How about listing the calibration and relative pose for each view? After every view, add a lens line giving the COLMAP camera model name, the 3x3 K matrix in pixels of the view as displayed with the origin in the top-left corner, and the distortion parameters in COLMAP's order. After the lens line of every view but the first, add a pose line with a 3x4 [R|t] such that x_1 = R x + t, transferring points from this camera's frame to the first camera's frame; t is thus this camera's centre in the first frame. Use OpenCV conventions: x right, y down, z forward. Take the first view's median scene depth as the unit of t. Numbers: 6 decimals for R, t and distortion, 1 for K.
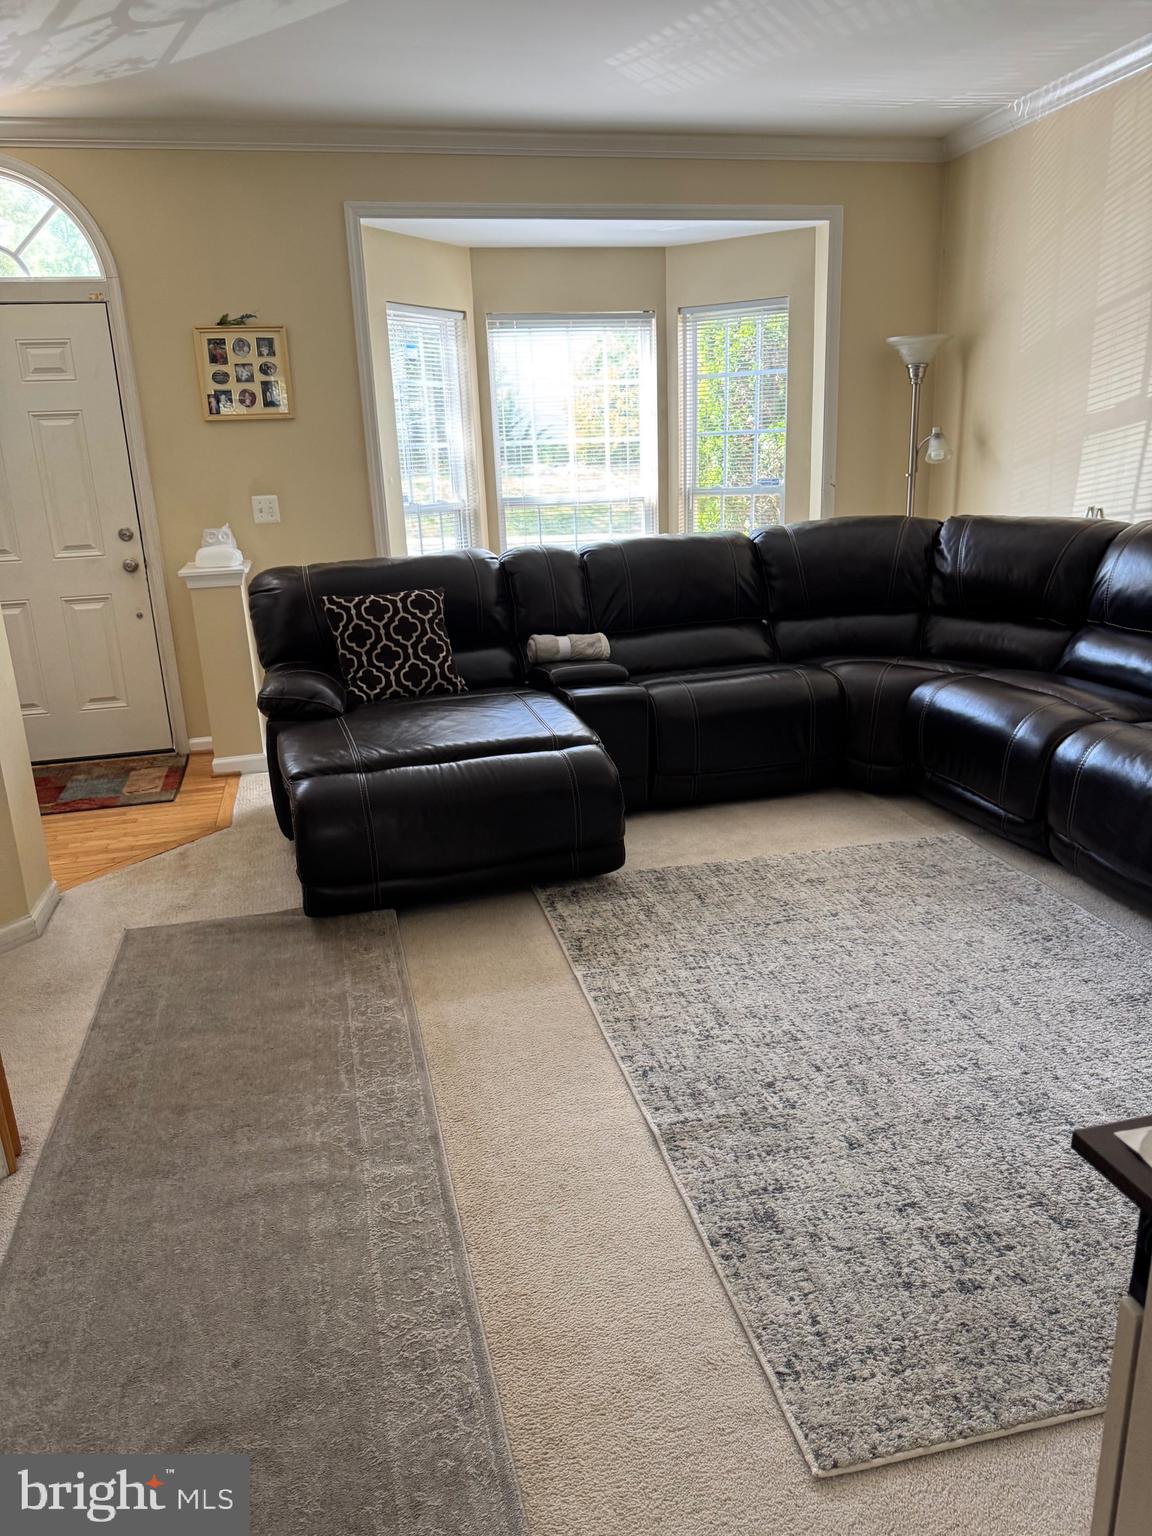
lens RADIAL K [[1066.2, 0, 570.3], [0, 1066.2, 770.2], [0, 0, 1]] dist [0.132219, -0.209745]
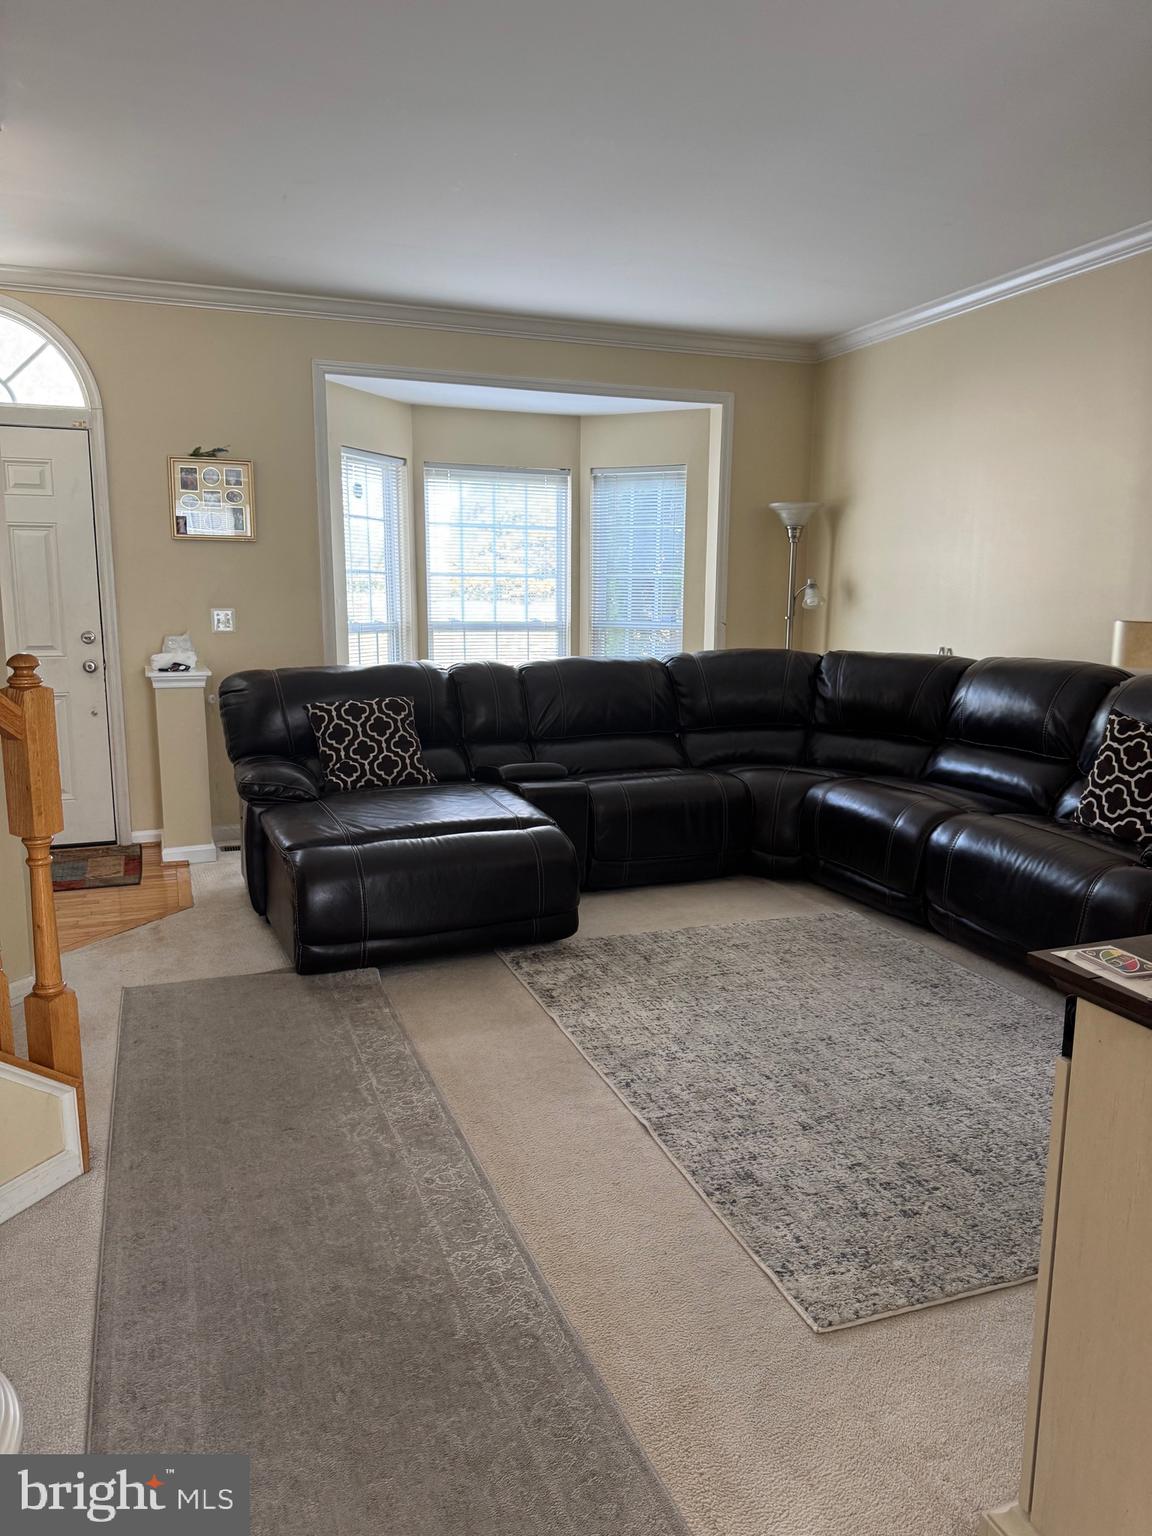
lens RADIAL K [[1066.2, 0, 570.3], [0, 1066.2, 770.2], [0, 0, 1]] dist [0.132219, -0.209745]
pose [[0.991253, 0.023744, 0.129824, -0.093314], [-0.007634, 0.992352, -0.123203, 0.050112], [-0.131756, 0.121134, 0.983853, -0.122684]]
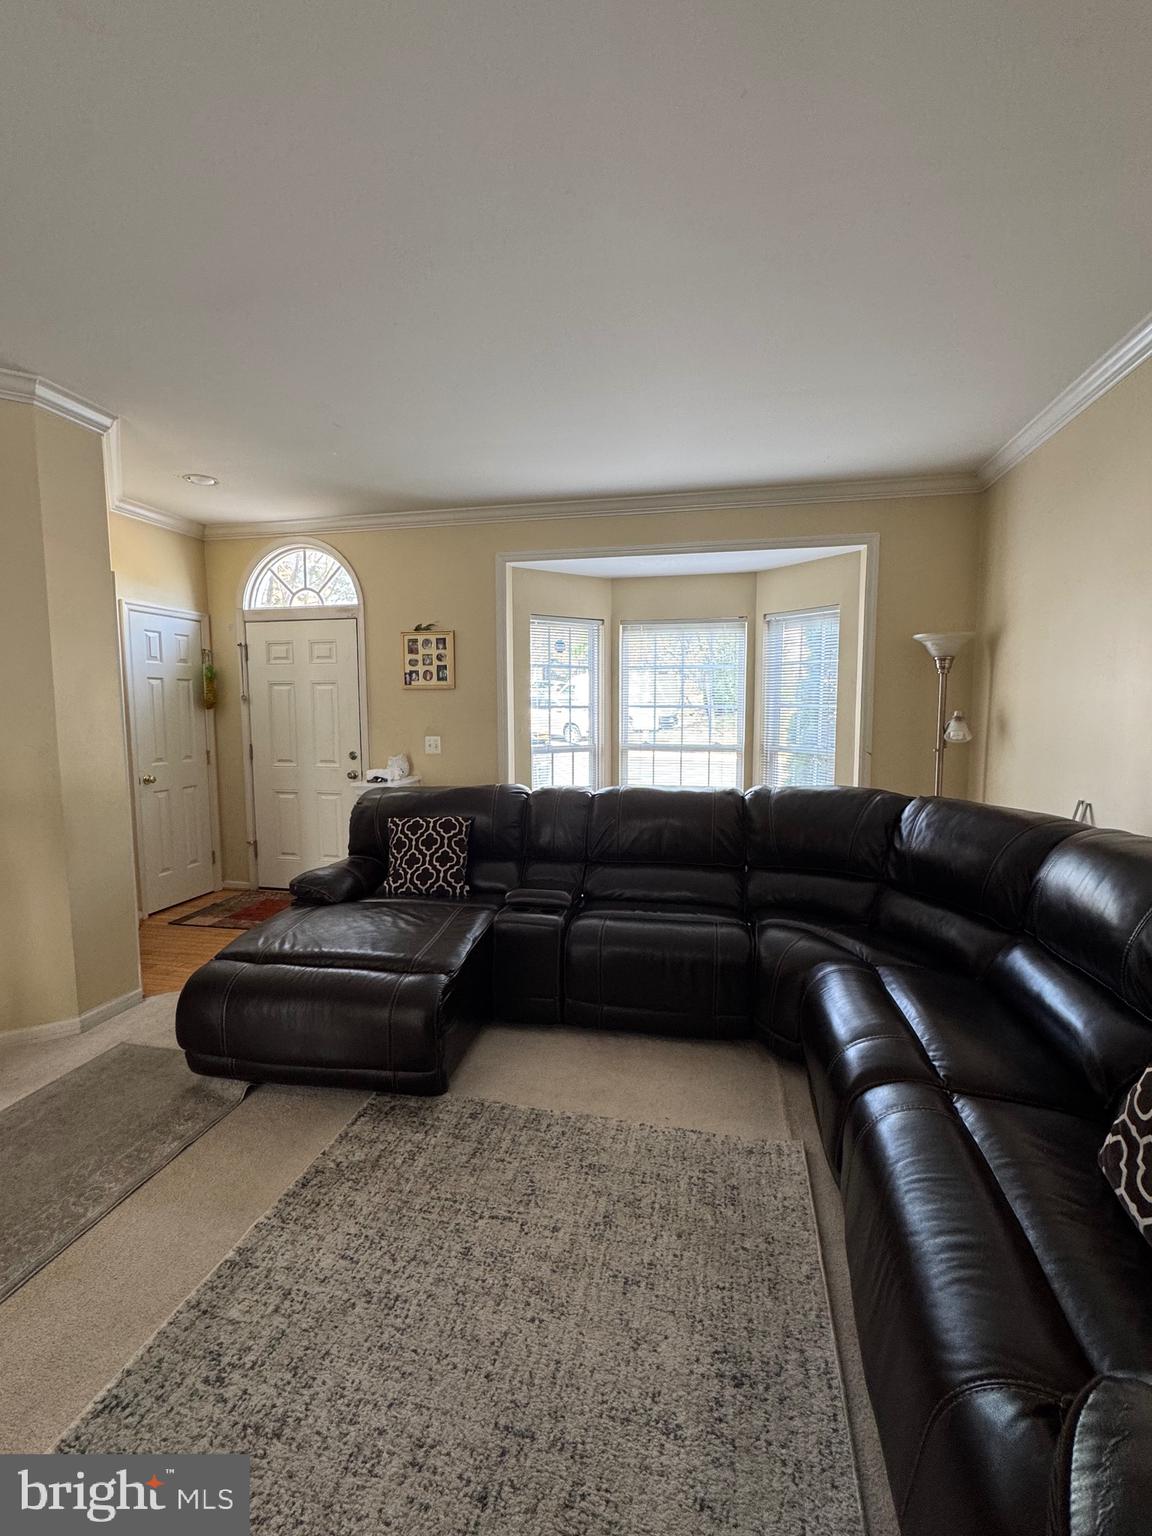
lens RADIAL K [[664.8, 0, 578.6], [0, 664.8, 766.3], [0, 0, 1]] dist [0.000556, 0.000266]
pose [[0.903470, 0.075589, -0.421935, 0.370765], [-0.152795, 0.976461, -0.152242, -0.130569], [0.400495, 0.202016, 0.893752, 0.332827]]
